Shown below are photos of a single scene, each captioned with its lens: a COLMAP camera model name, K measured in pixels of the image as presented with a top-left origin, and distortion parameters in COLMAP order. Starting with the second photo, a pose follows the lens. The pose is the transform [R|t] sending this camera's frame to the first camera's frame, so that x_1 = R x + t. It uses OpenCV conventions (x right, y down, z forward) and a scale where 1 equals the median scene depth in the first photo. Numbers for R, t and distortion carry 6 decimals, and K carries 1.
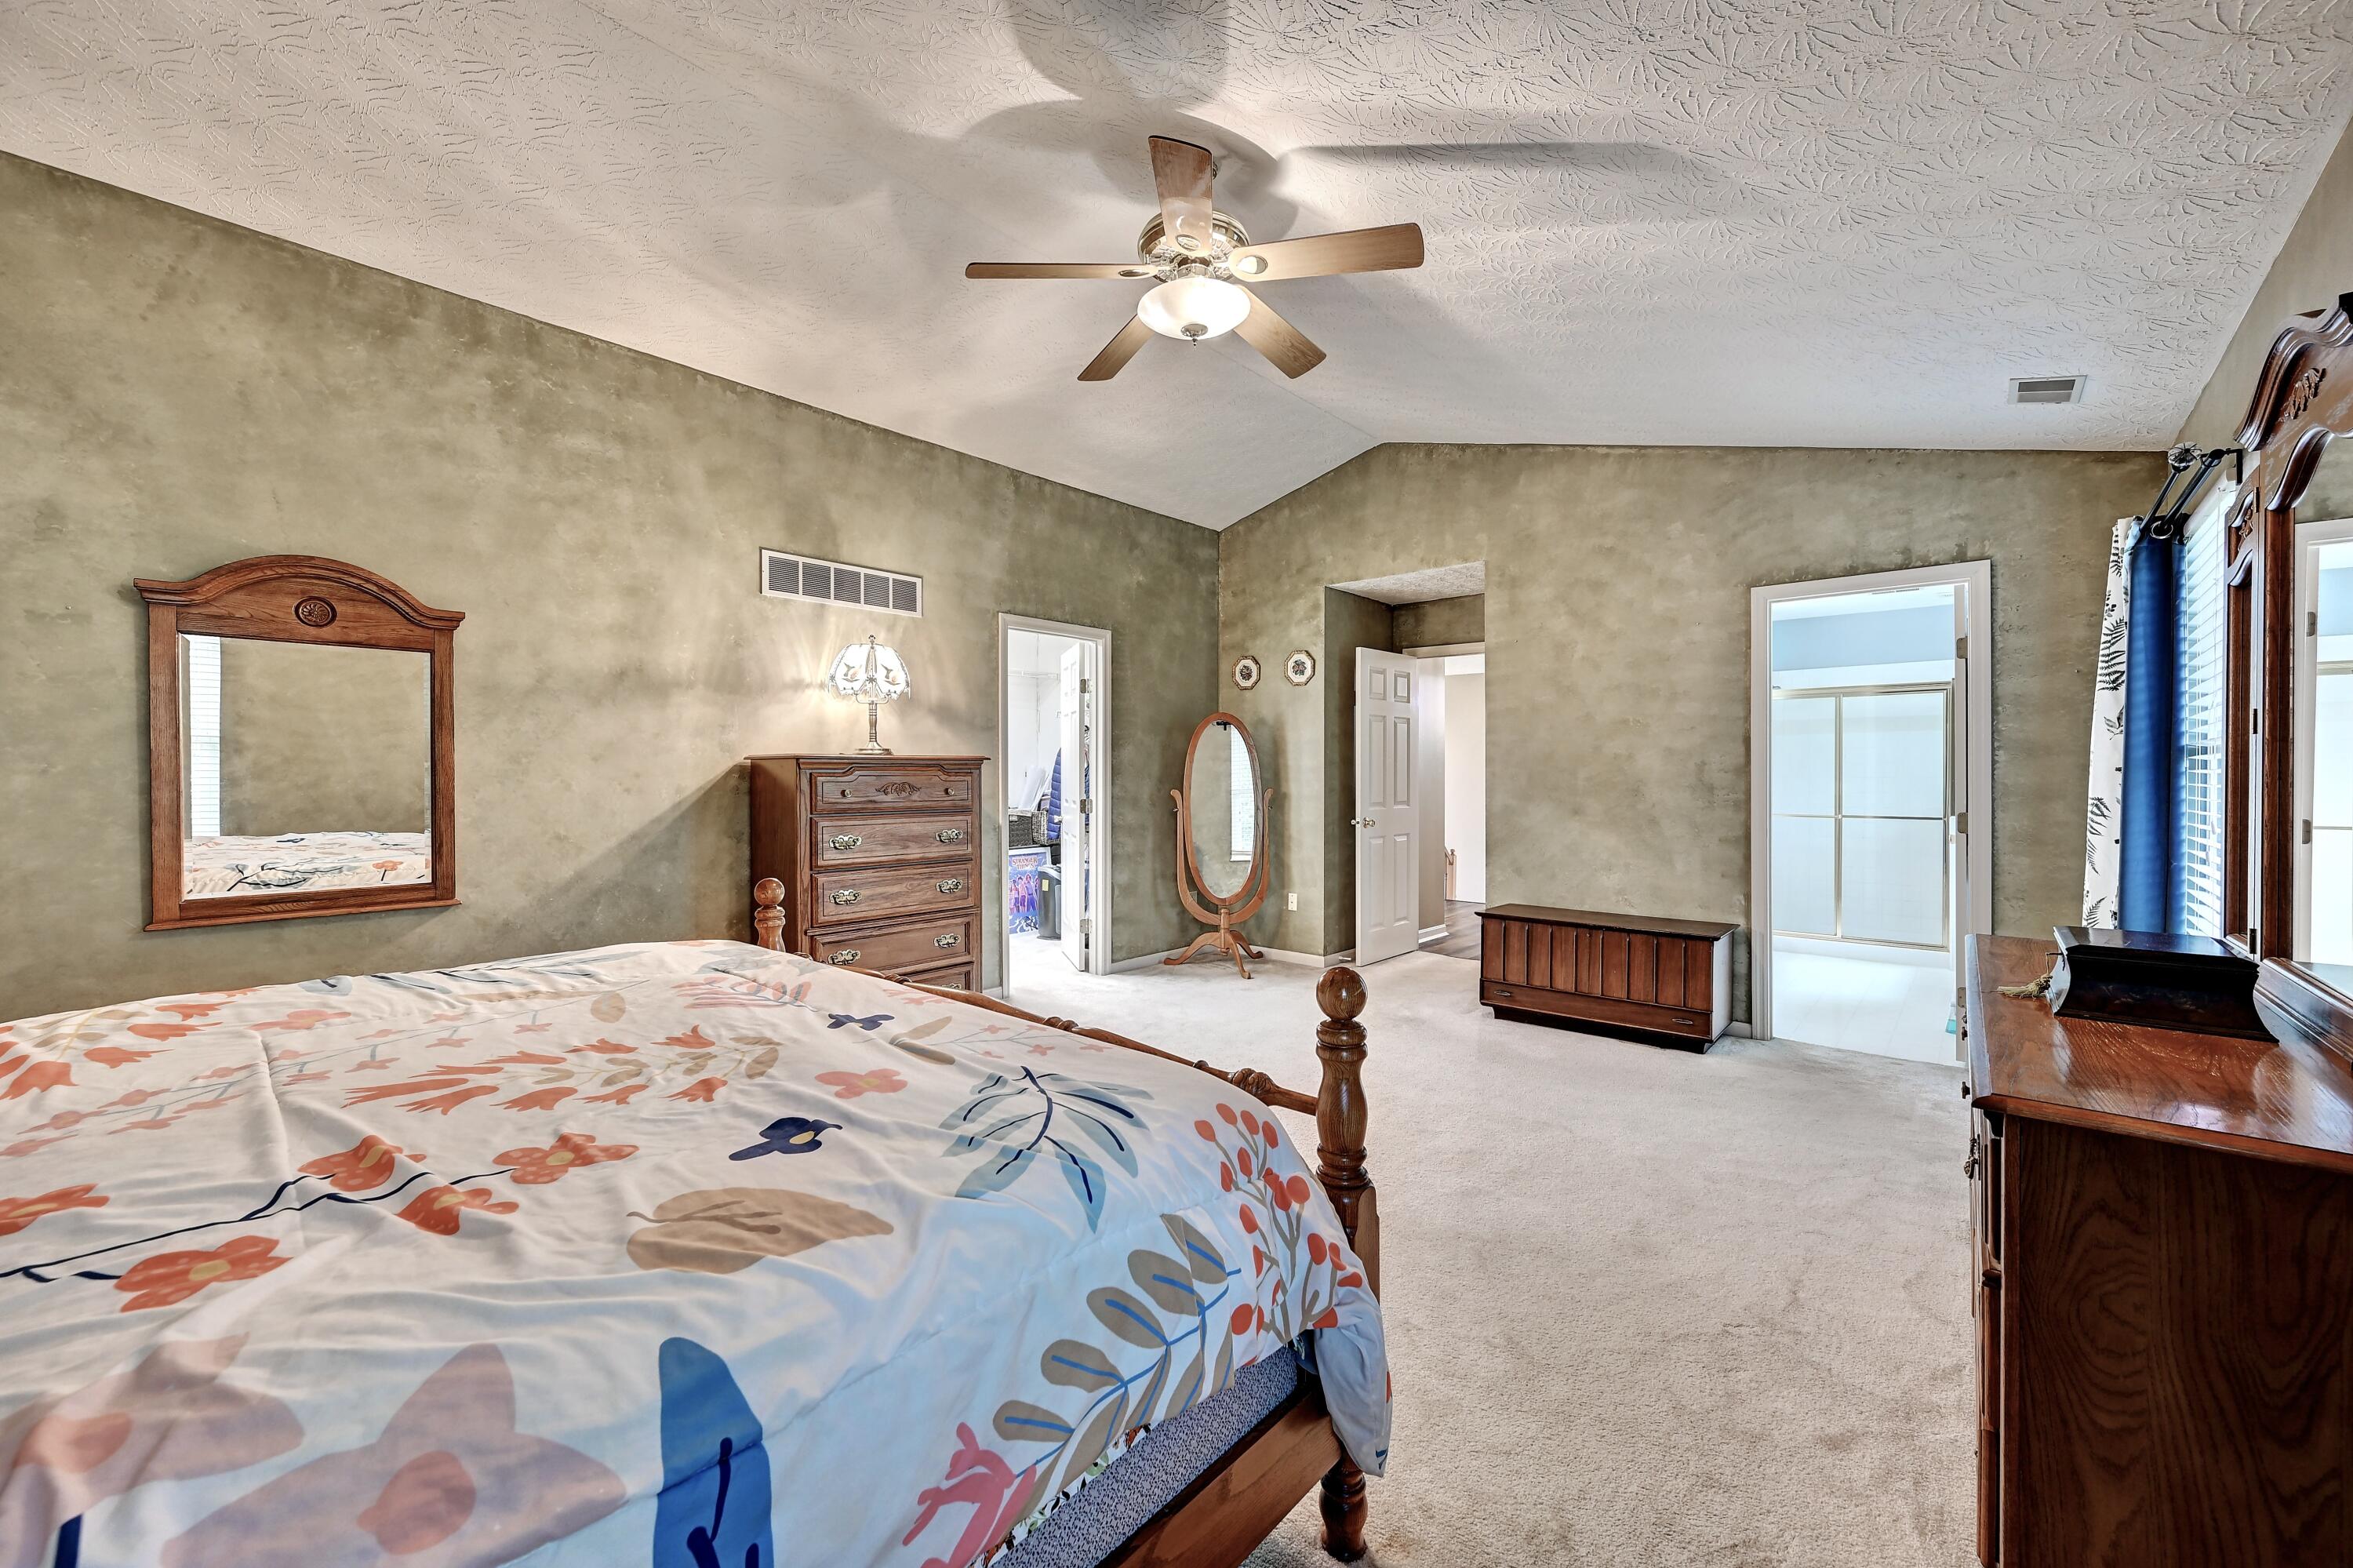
lens RADIAL K [[916.0, 0, 1174.3], [0, 916.0, 780.0], [0, 0, 1]] dist [-0.002463, -0.000135]
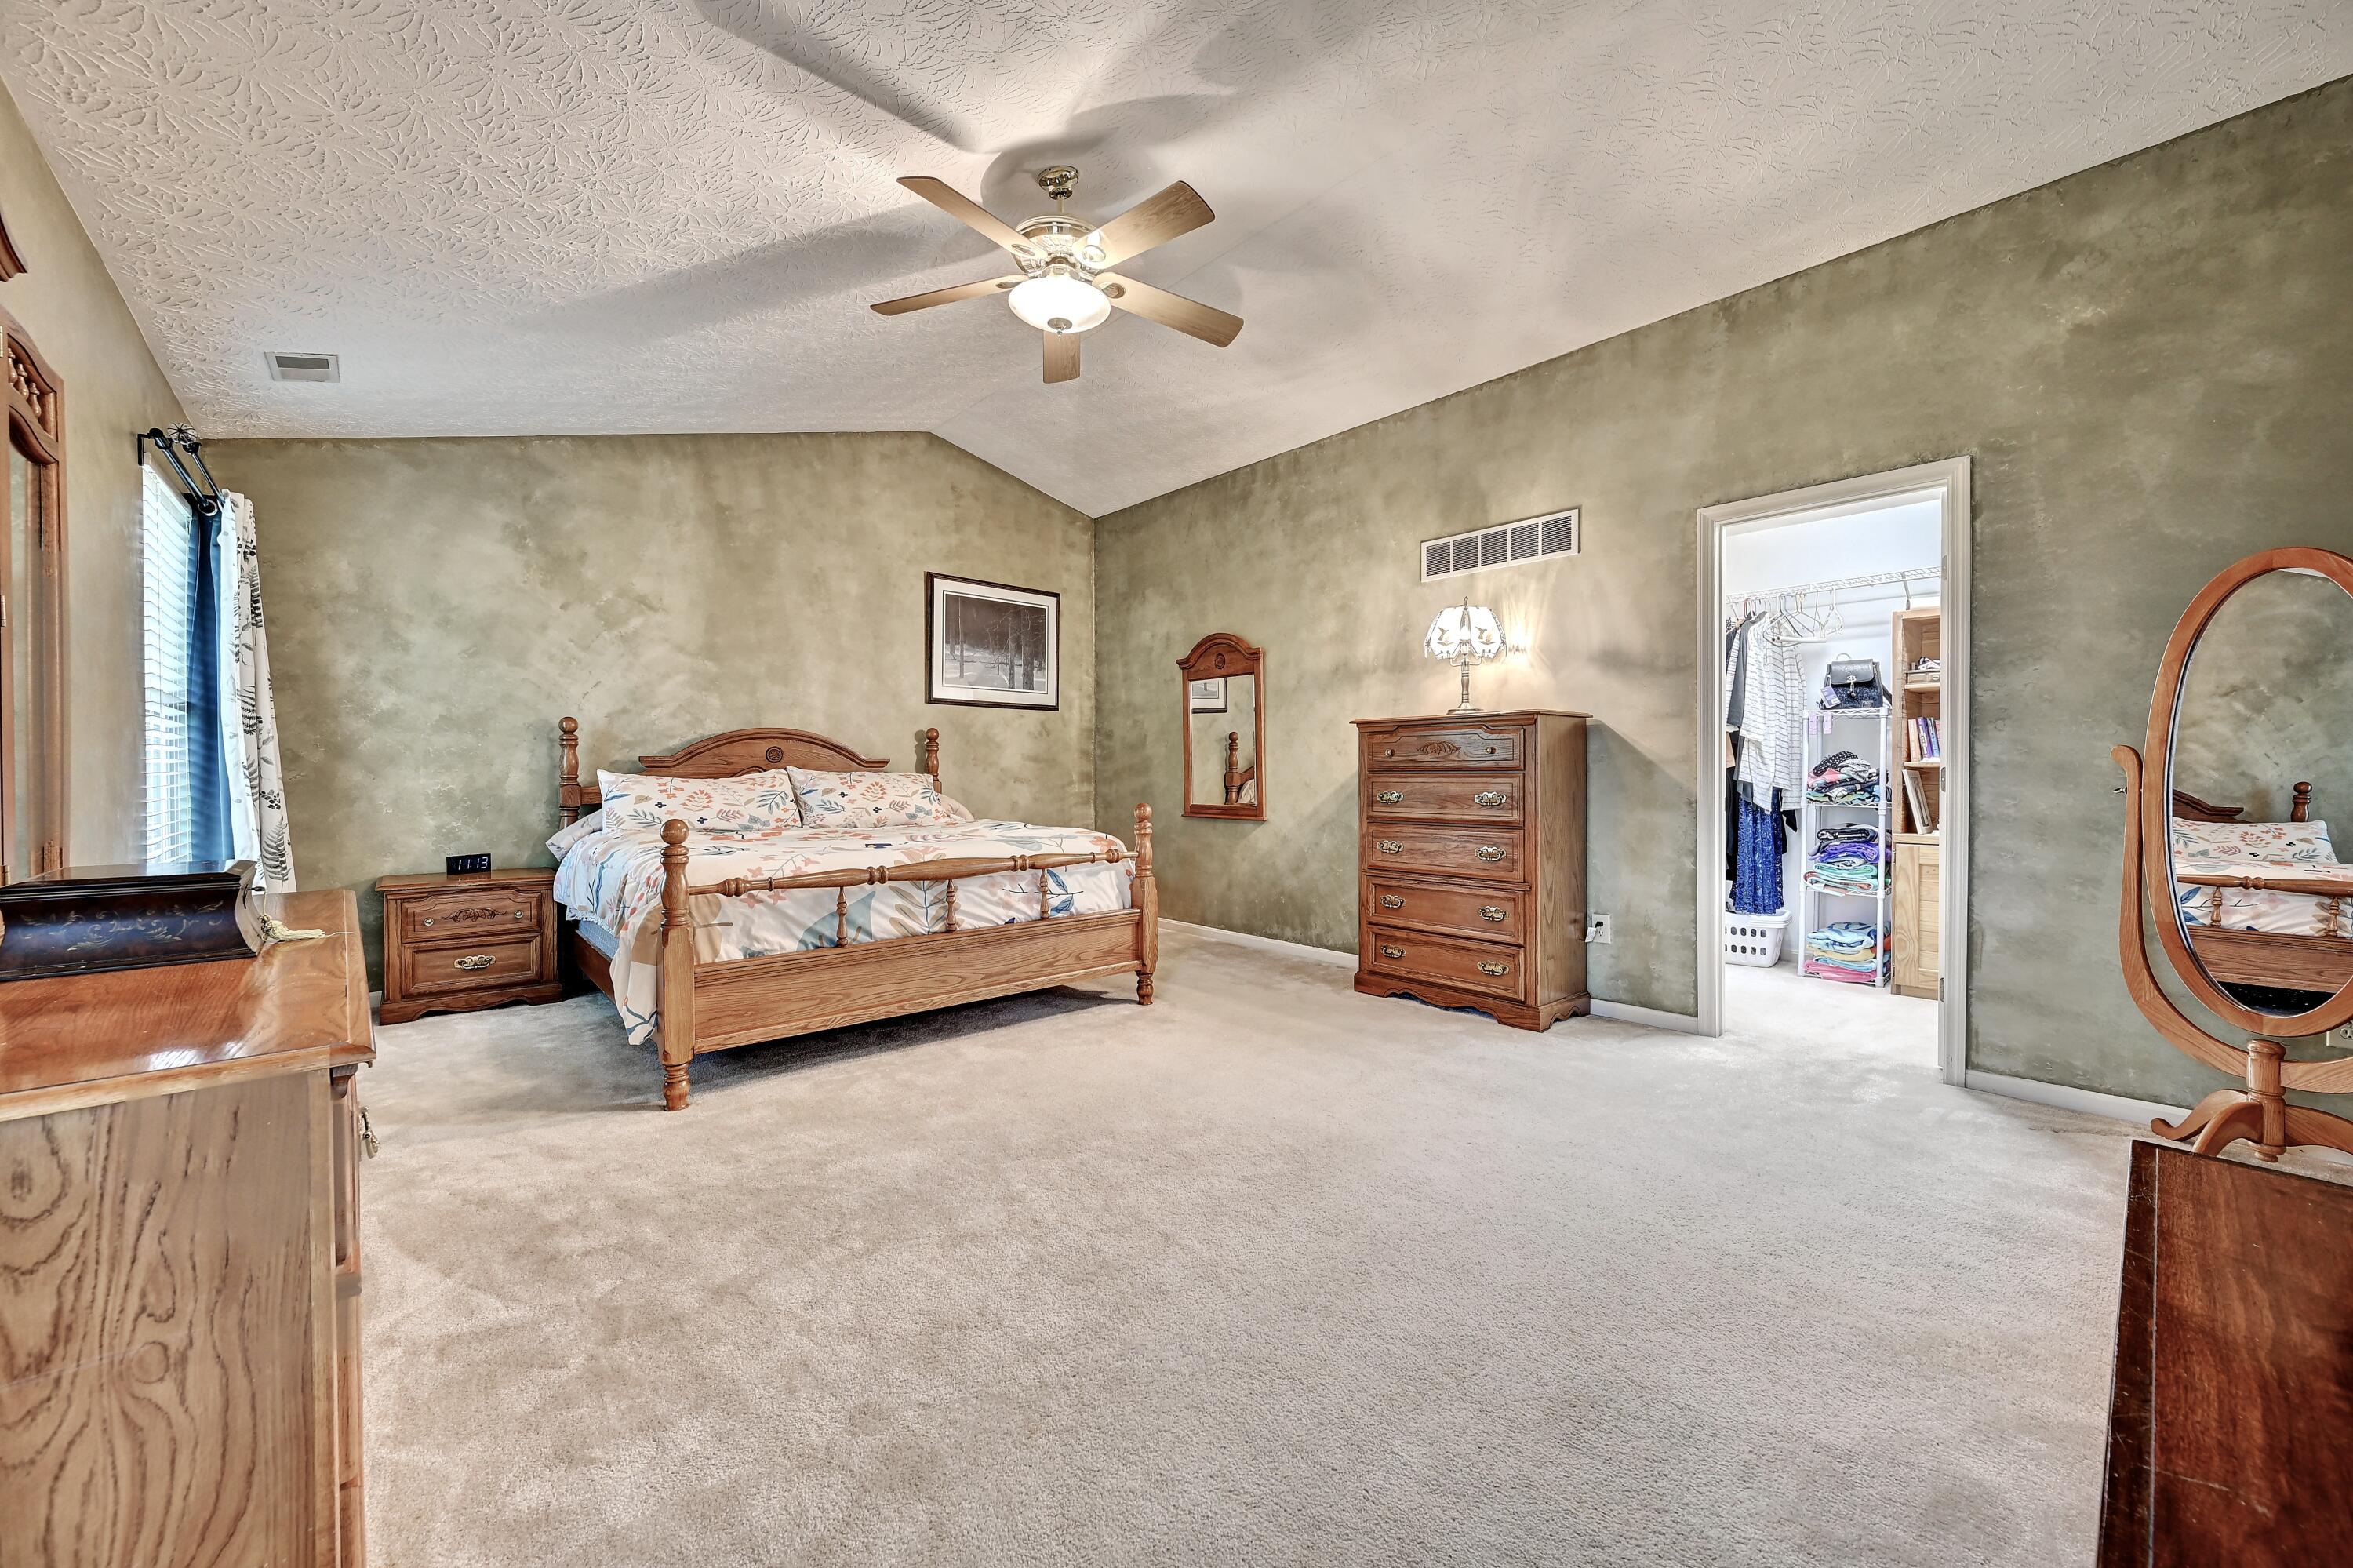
lens RADIAL K [[916.0, 0, 1179.4], [0, 916.0, 782.0], [0, 0, 1]] dist [-0.002463, -0.000135]
pose [[-0.118129, 0.014141, -0.992898, 0.750284], [-0.001910, 0.999894, 0.014468, 0.033157], [0.992996, 0.003605, -0.118090, 0.854542]]
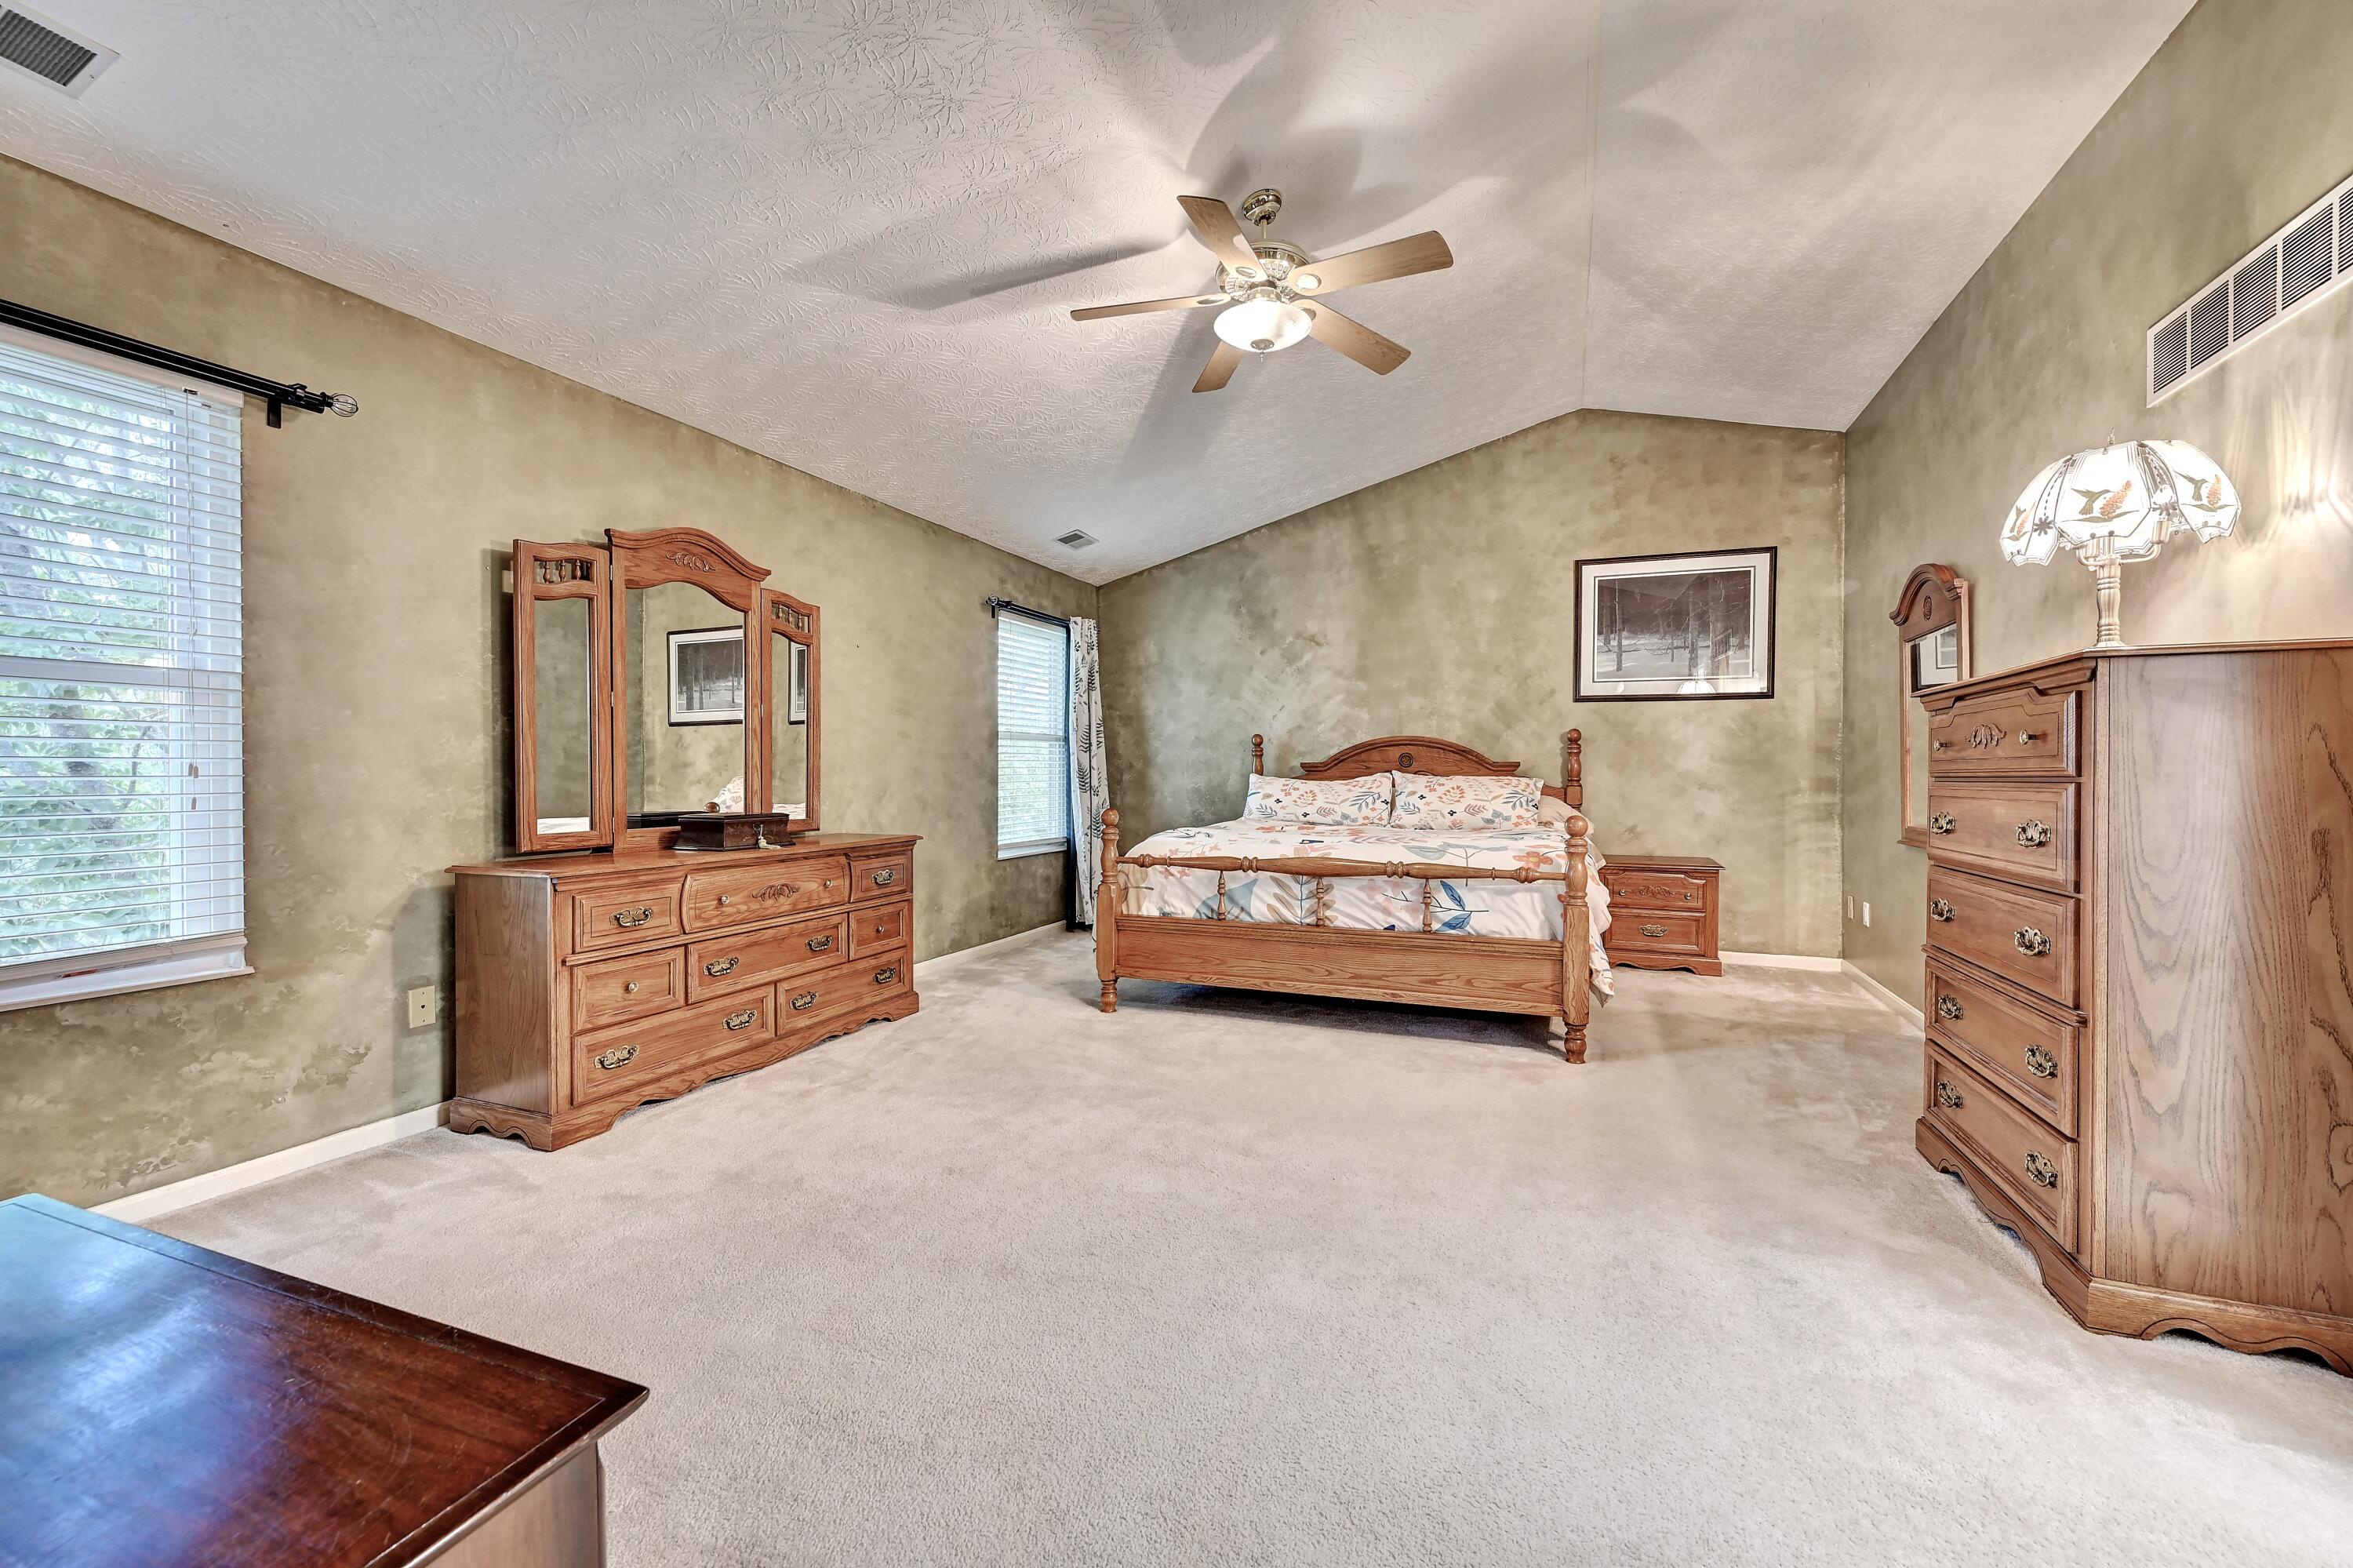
lens RADIAL K [[916.0, 0, 1177.9], [0, 916.0, 782.7], [0, 0, 1]] dist [-0.002463, -0.000135]
pose [[-0.943139, 0.003839, -0.332376, 0.340967], [-0.000661, 0.999910, 0.013427, 0.031030], [0.332398, 0.012883, -0.943051, 1.380832]]
